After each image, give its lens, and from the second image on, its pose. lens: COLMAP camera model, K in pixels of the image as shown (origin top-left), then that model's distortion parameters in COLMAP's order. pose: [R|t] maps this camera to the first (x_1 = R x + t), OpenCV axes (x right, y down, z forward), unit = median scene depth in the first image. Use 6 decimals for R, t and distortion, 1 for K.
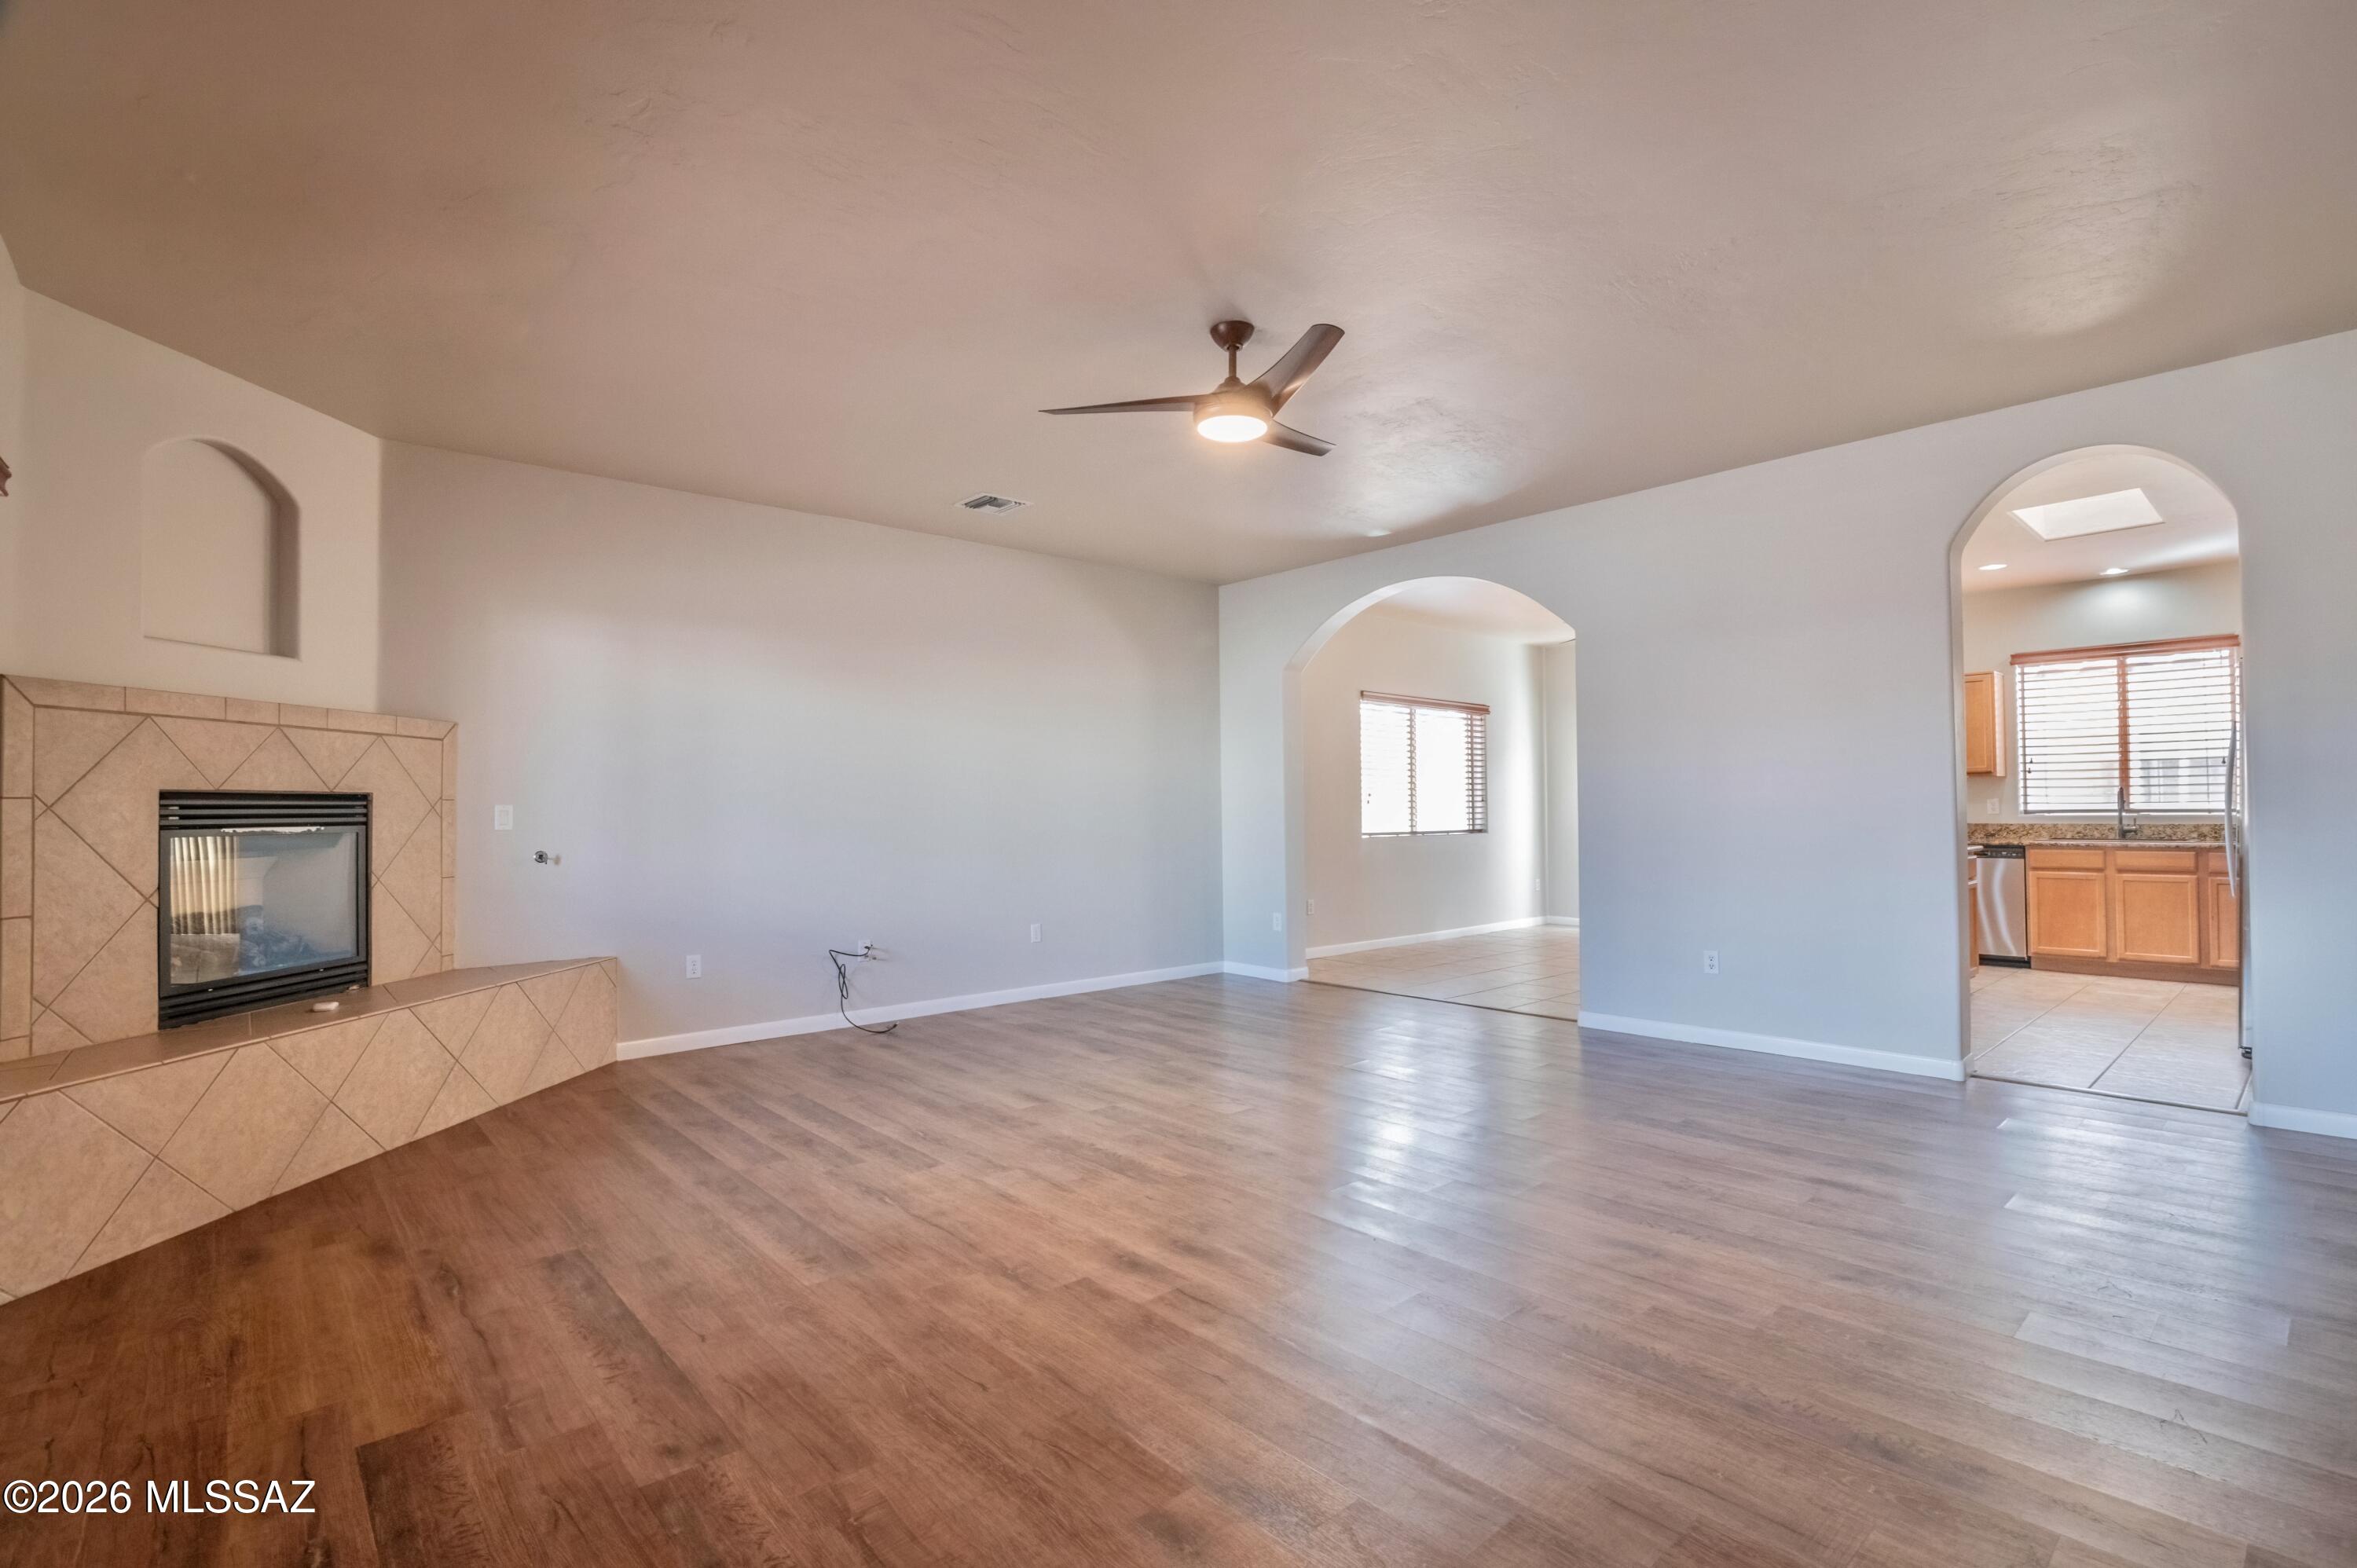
lens RADIAL K [[1081.4, 0, 1183.9], [0, 1081.4, 790.6], [0, 0, 1]] dist [-0.021197, 0.001848]
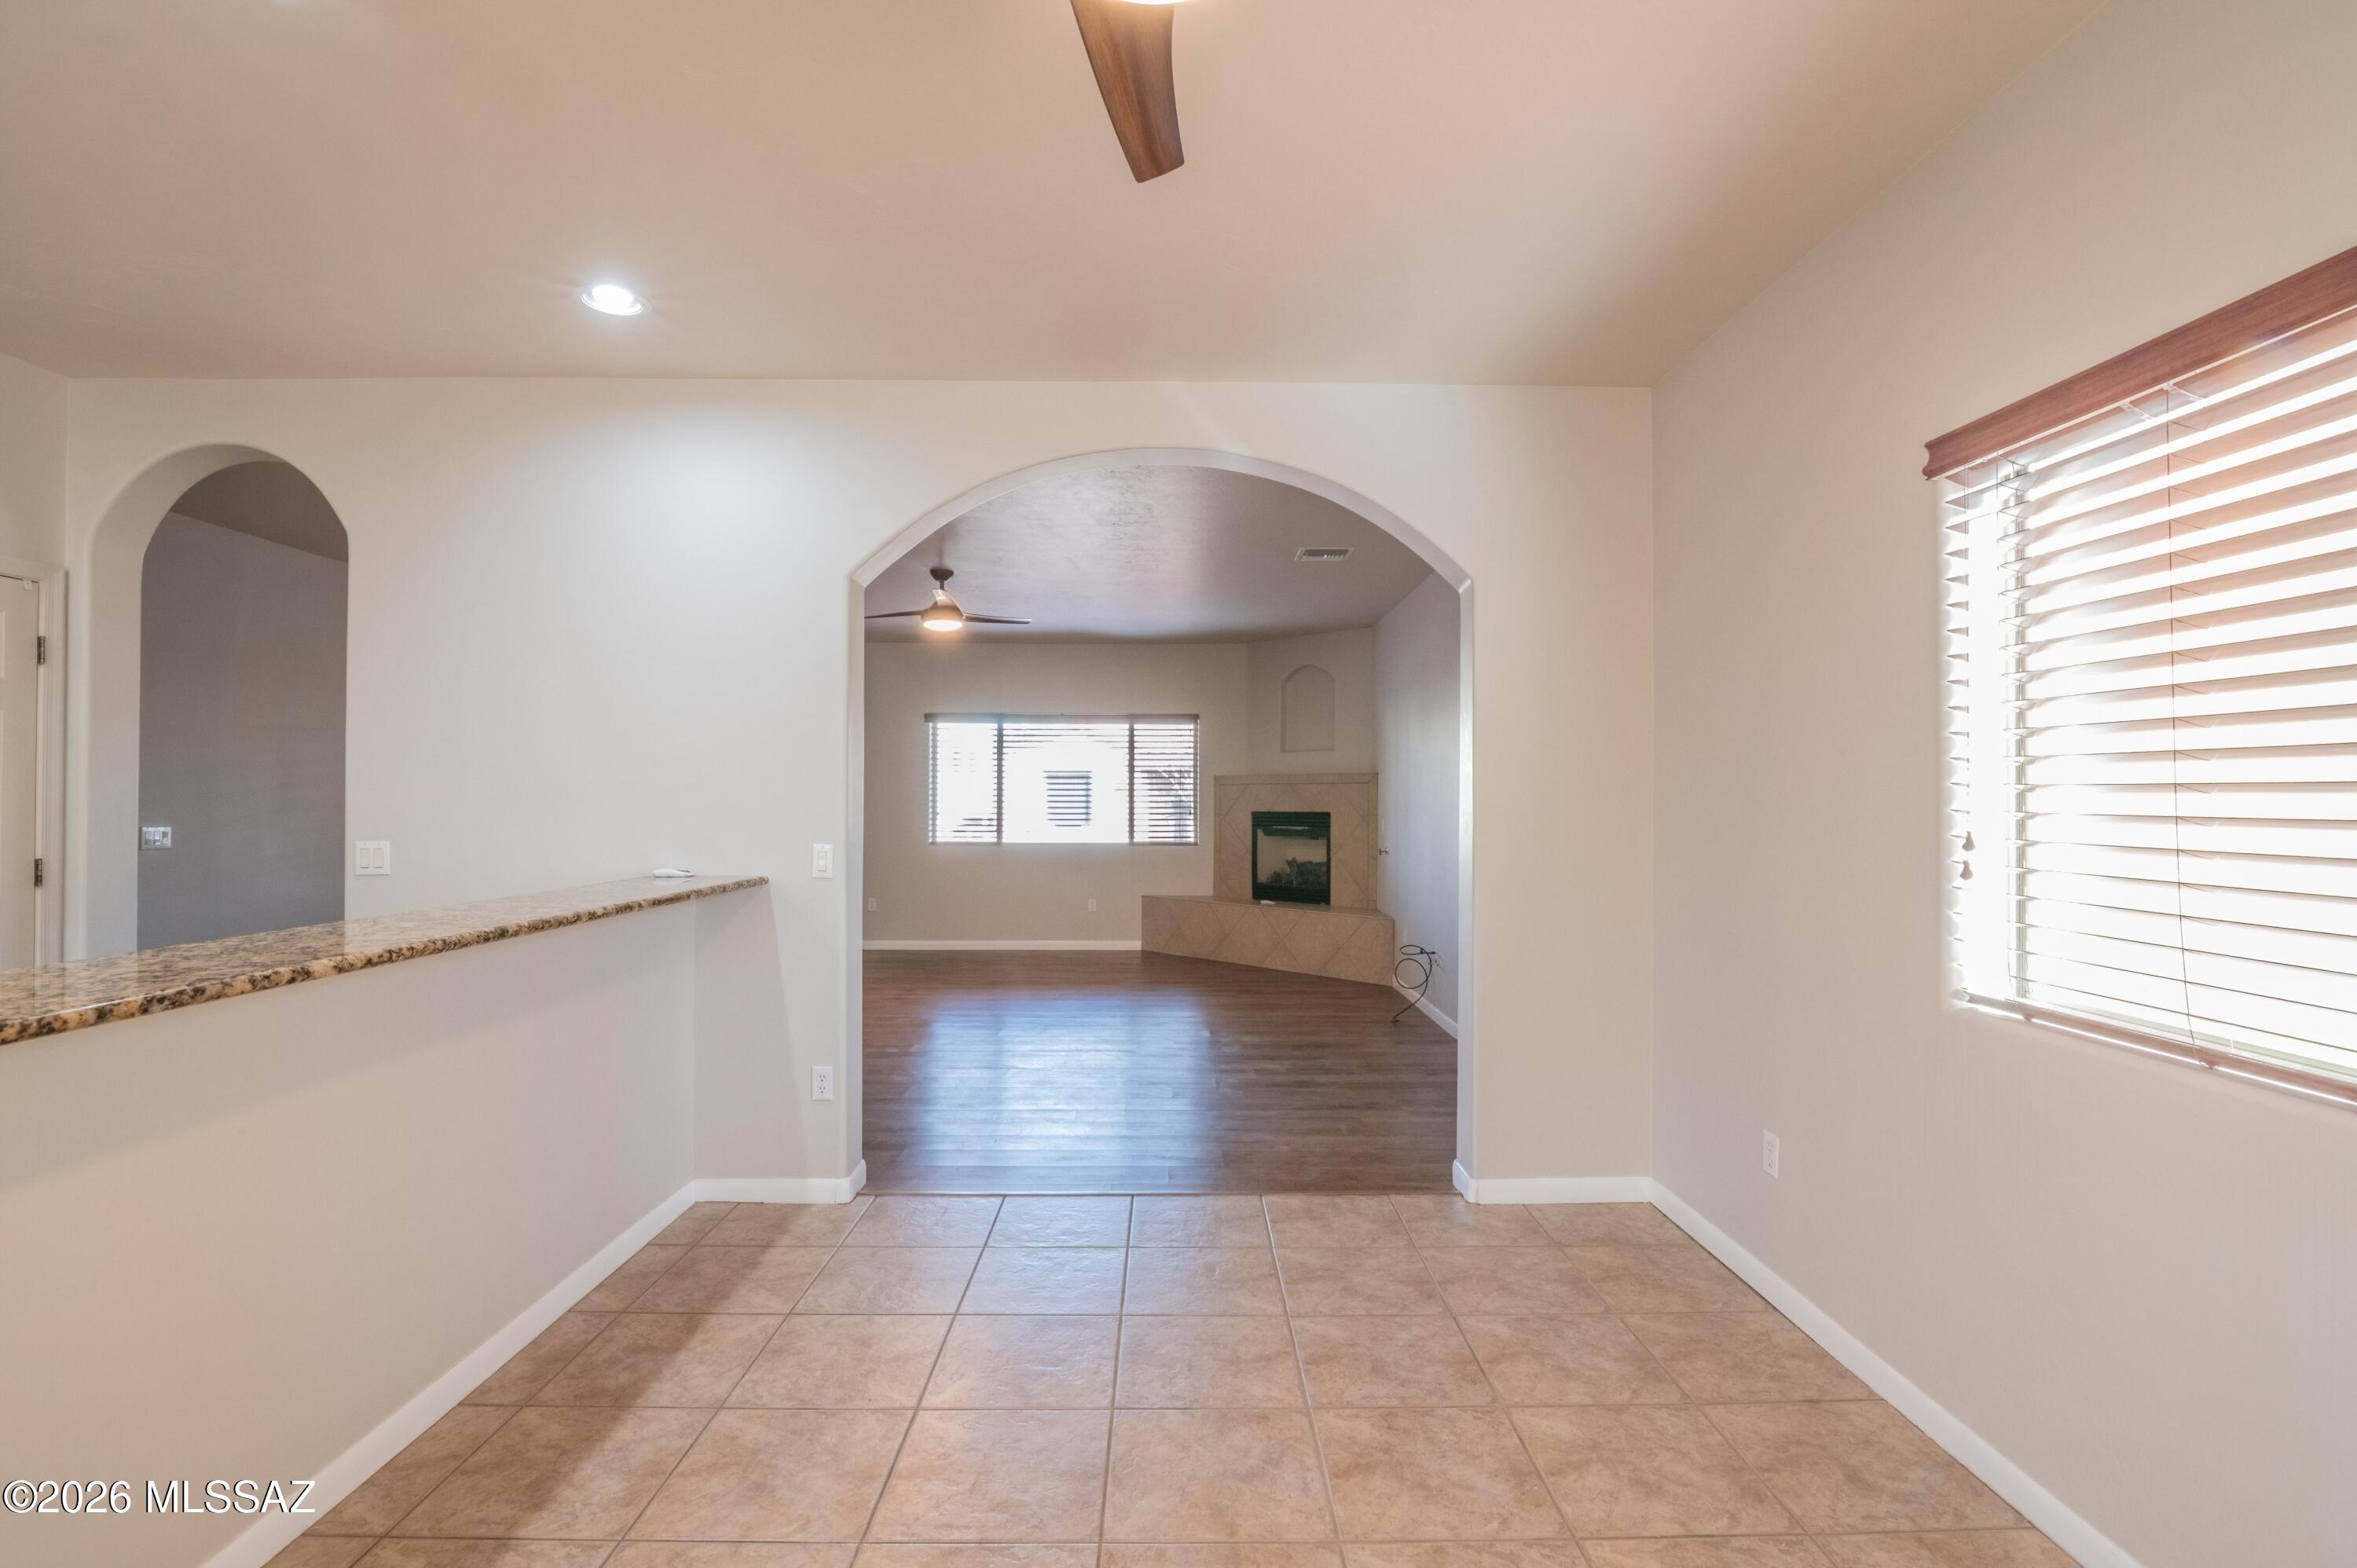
lens RADIAL K [[1081.4, 0, 1185.6], [0, 1081.4, 786.2], [0, 0, 1]] dist [-0.021197, 0.001848]
pose [[-0.656977, -0.002811, -0.753906, 0.596959], [0.015887, 0.999719, -0.017573, -0.009235], [0.753744, -0.023522, -0.656747, 1.287558]]
